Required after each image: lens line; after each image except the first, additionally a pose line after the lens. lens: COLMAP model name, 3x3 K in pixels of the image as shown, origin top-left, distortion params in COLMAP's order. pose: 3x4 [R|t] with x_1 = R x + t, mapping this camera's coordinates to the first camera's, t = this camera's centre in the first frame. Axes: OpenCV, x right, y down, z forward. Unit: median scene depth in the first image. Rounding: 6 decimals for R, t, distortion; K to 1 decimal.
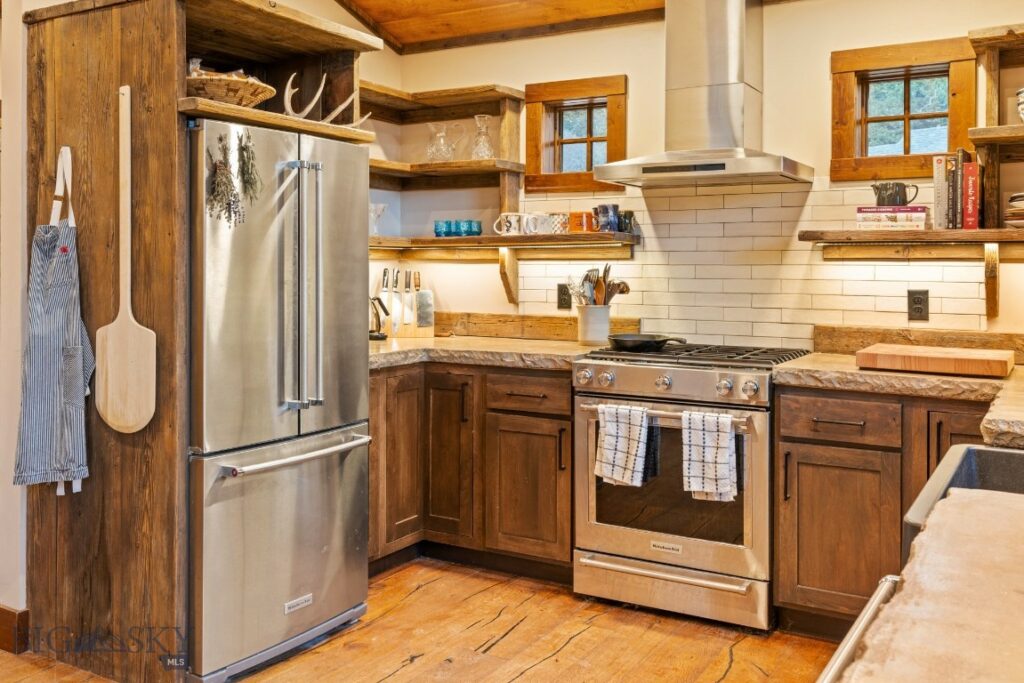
lens RADIAL K [[939.6, 0, 514.5], [0, 939.6, 260.5], [0, 0, 1]] dist [0.017941, 0.000000]
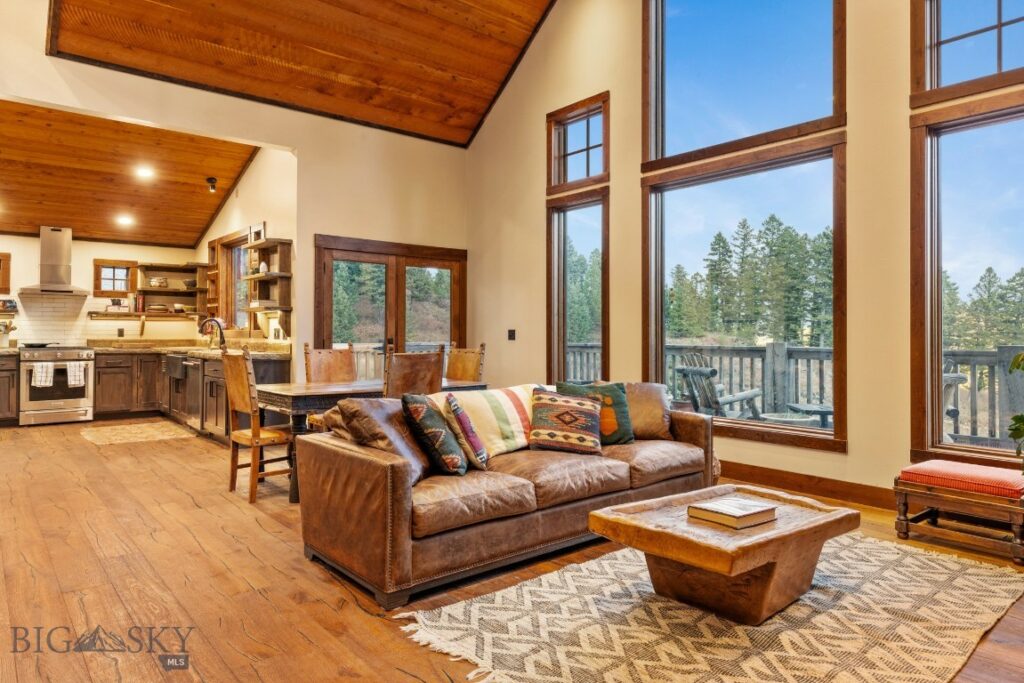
lens RADIAL K [[650.2, 0, 515.3], [0, 650.2, 326.5], [0, 0, 1]] dist [-0.001904, 0.000003]
pose [[0.334876, 0.004622, 0.942251, -1.509963], [-0.008817, 0.999960, -0.001771, 0.015785], [-0.942221, -0.007715, 0.334903, -1.348812]]
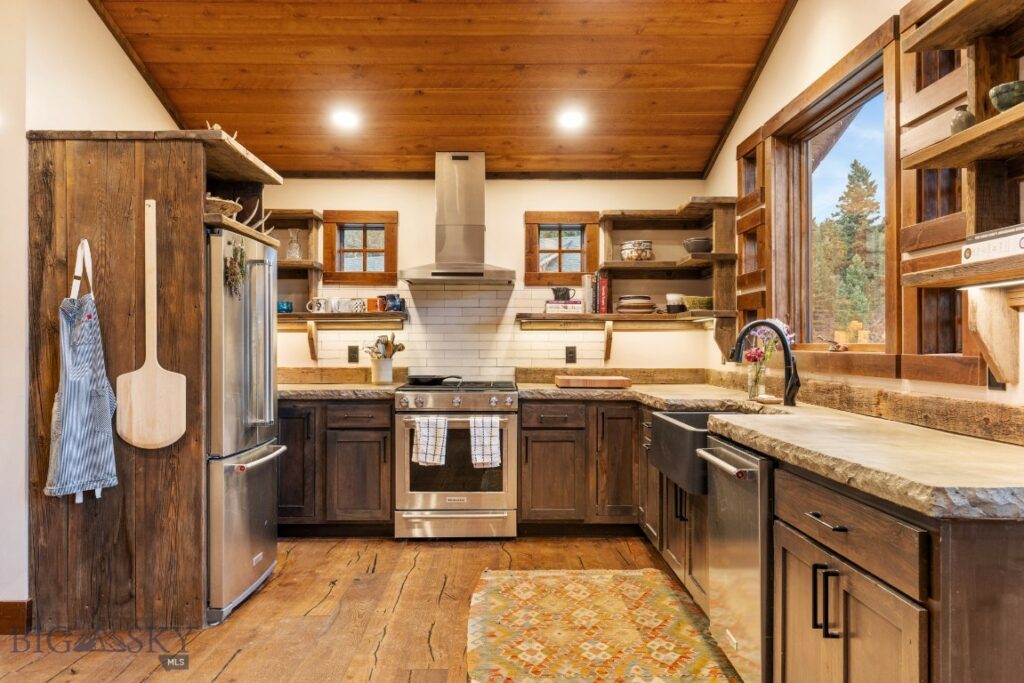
lens RADIAL K [[738.6, 0, 510.3], [0, 738.6, 340.0], [0, 0, 1]] dist [0.008719, 0.005881]
pose [[0.853432, -0.001471, 0.521203, -0.448870], [0.000030, 0.999996, 0.002775, 0.015865], [-0.521205, -0.002353, 0.853428, -0.176968]]
